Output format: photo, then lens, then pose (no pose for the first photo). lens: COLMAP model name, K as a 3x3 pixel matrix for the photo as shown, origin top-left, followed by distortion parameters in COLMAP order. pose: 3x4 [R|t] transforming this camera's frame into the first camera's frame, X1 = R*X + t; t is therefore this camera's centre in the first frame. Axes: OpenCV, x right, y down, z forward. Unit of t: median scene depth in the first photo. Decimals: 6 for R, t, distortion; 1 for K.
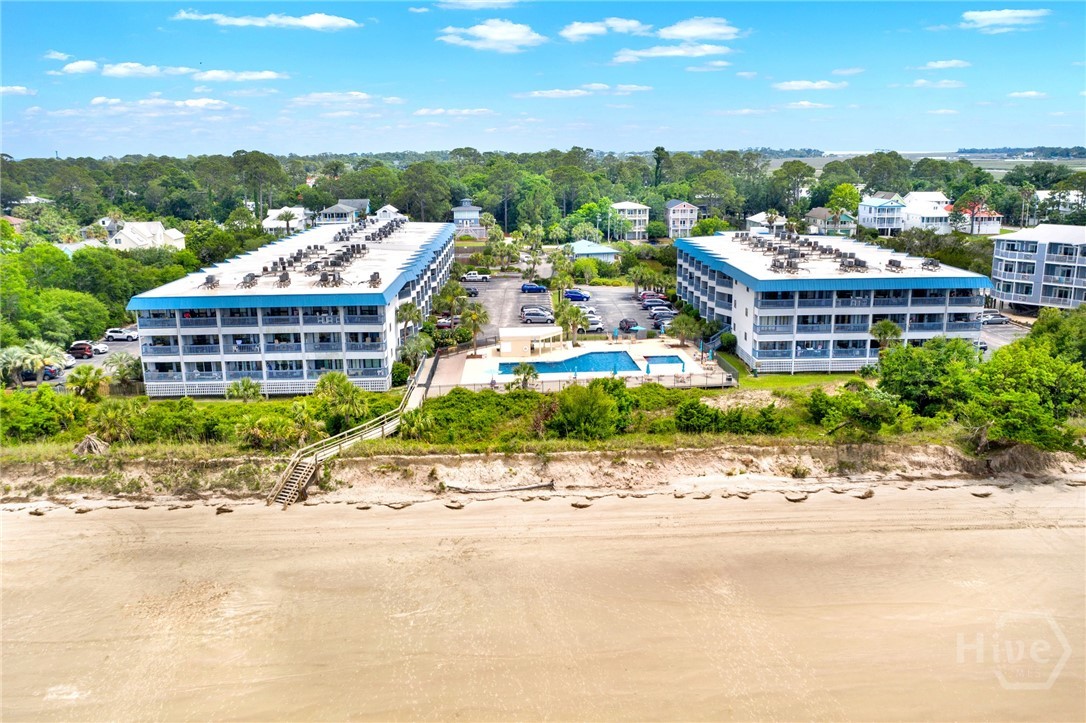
lens RADIAL K [[882.8, 0, 543.0], [0, 882.8, 361.5], [0, 0, 1]] dist [-0.011162, 0.004259]
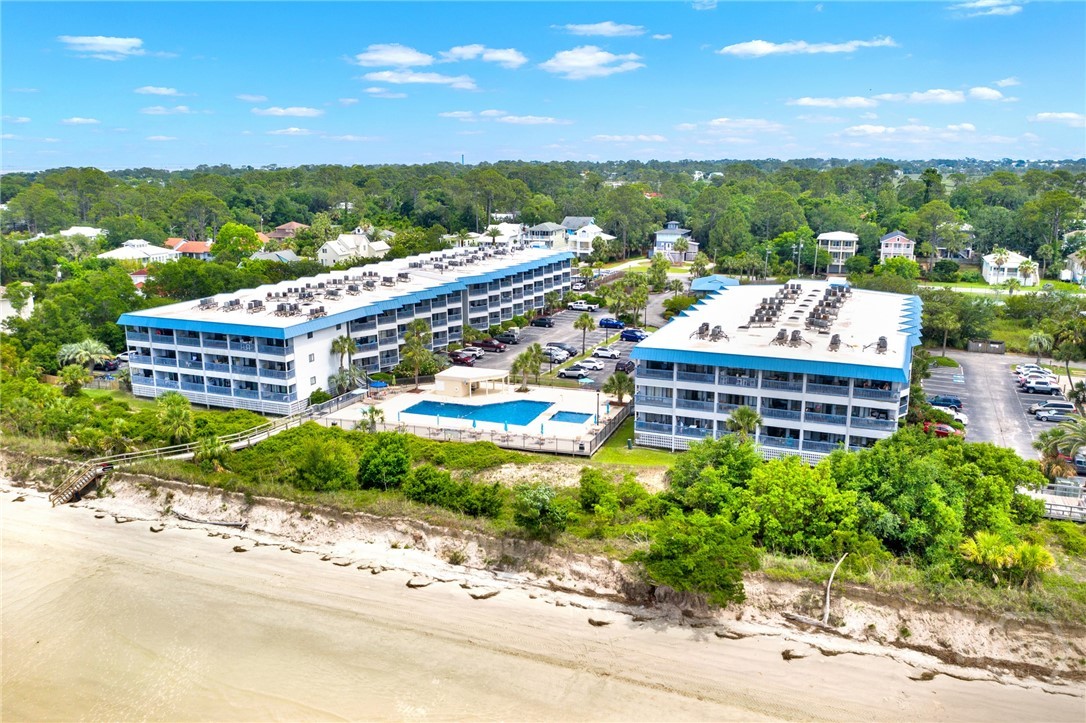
lens RADIAL K [[882.8, 0, 543.0], [0, 882.8, 361.5], [0, 0, 1]] dist [-0.011162, 0.004259]
pose [[0.908863, 0.101790, -0.404483, 0.738513], [-0.103422, 0.994477, 0.017877, -0.115069], [0.404069, 0.025585, 0.914371, 0.144679]]
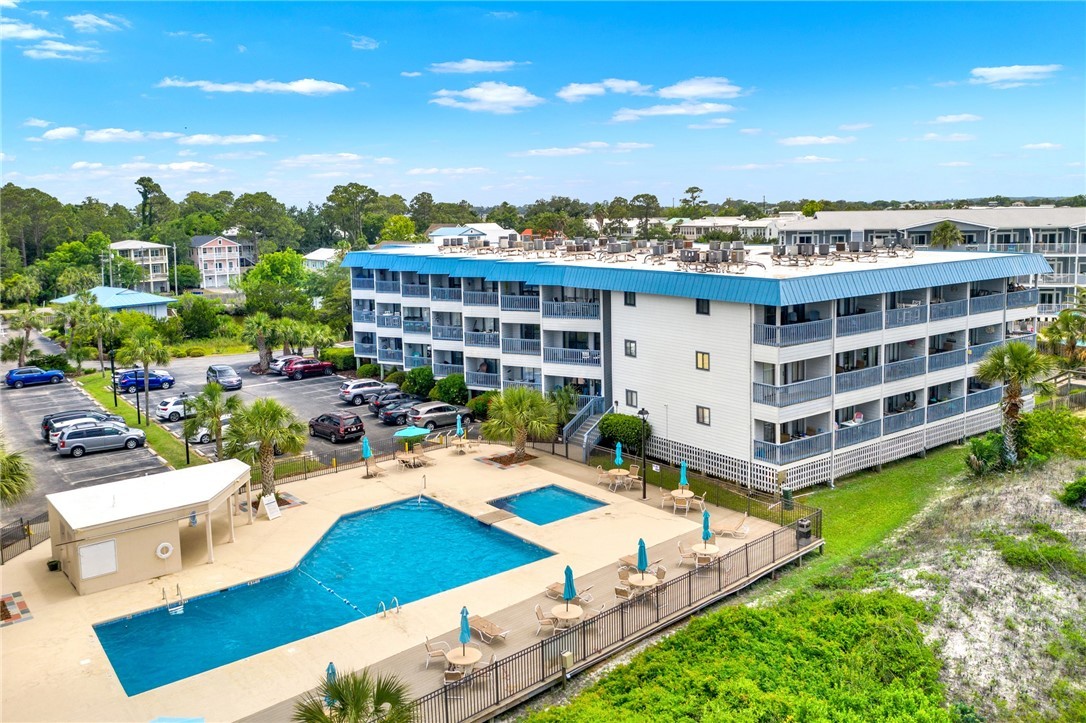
lens RADIAL K [[882.8, 0, 543.0], [0, 882.8, 361.5], [0, 0, 1]] dist [-0.011162, 0.004259]
pose [[0.821243, -0.105832, 0.560678, -0.120708], [0.147211, 0.988680, -0.029005, -0.080367], [-0.551261, 0.106359, 0.827526, 0.994595]]
